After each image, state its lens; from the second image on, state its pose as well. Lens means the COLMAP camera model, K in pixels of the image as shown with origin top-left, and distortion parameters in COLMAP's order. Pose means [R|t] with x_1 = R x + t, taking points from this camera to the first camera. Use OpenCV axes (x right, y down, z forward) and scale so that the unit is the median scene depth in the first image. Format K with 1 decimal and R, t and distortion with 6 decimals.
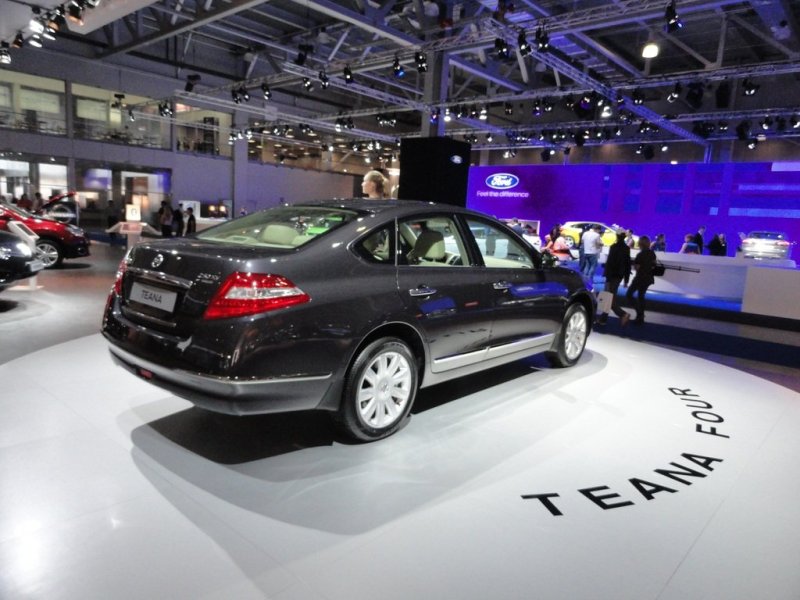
lens RADIAL K [[554.7, 0, 395.3], [0, 554.7, 303.1], [0, 0, 1]] dist [-0.005527, 0.001923]
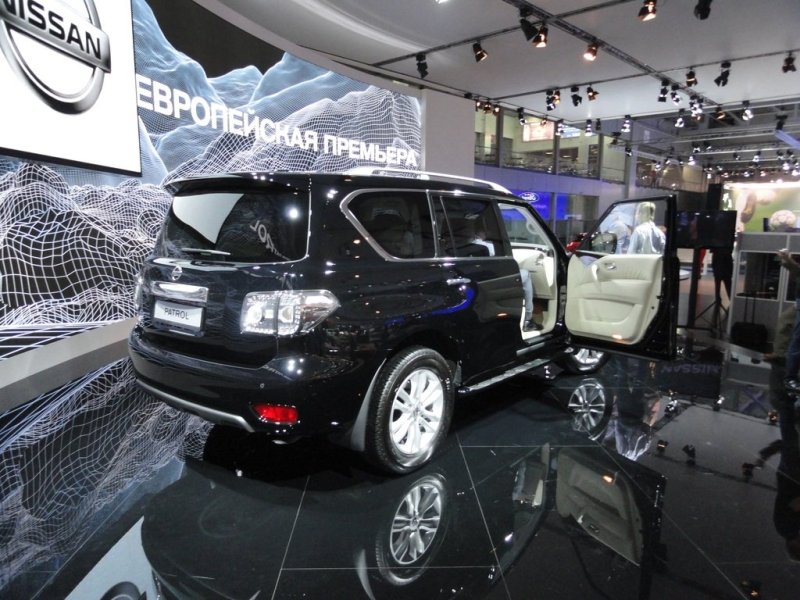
lens RADIAL K [[554.7, 0, 405.4], [0, 554.7, 296.6], [0, 0, 1]] dist [-0.005527, 0.001923]
pose [[0.998473, -0.044013, -0.033370, -0.894204], [0.043470, 0.998913, -0.016840, -0.060317], [0.034075, 0.015364, 0.999301, -0.079929]]
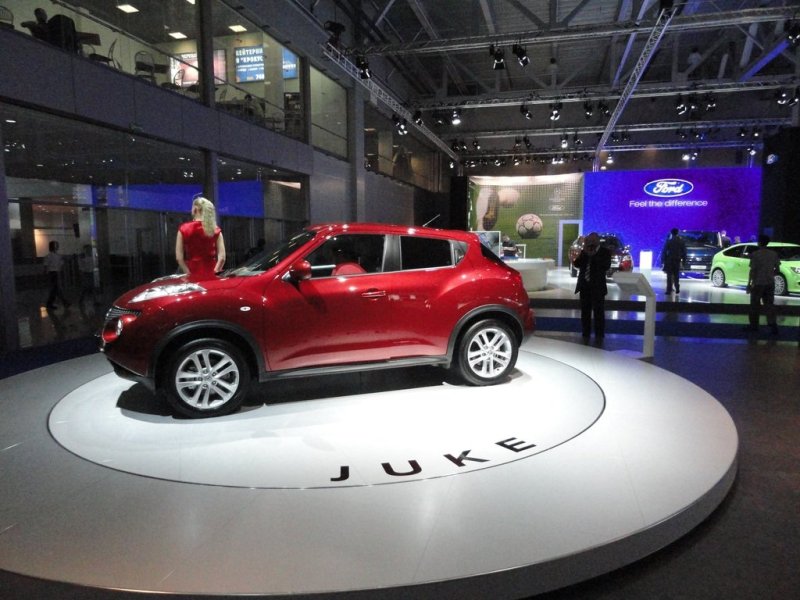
lens RADIAL K [[554.7, 0, 401.0], [0, 554.7, 300.3], [0, 0, 1]] dist [-0.005527, 0.001923]
pose [[0.892386, -0.108406, 0.438058, -0.695789], [0.120051, 0.992767, 0.001119, -0.128677], [-0.435011, 0.051591, 0.898946, 0.551356]]
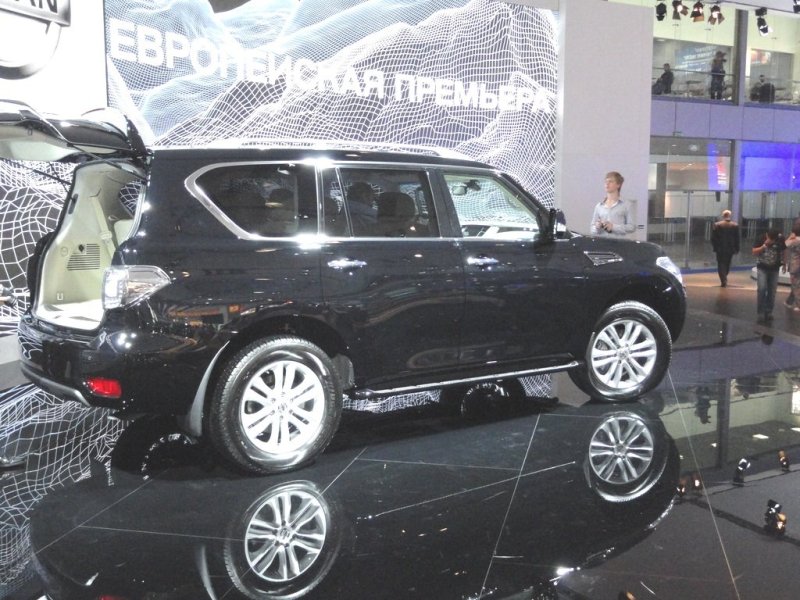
lens RADIAL K [[907.9, 0, 397.6], [0, 907.9, 302.1], [0, 0, 1]] dist [-0.007293, 0.000000]
pose [[0.956944, -0.024042, -0.289274, -0.824223], [0.011720, 0.998952, -0.044253, -0.049701], [0.290035, 0.038957, 0.956223, -0.122378]]
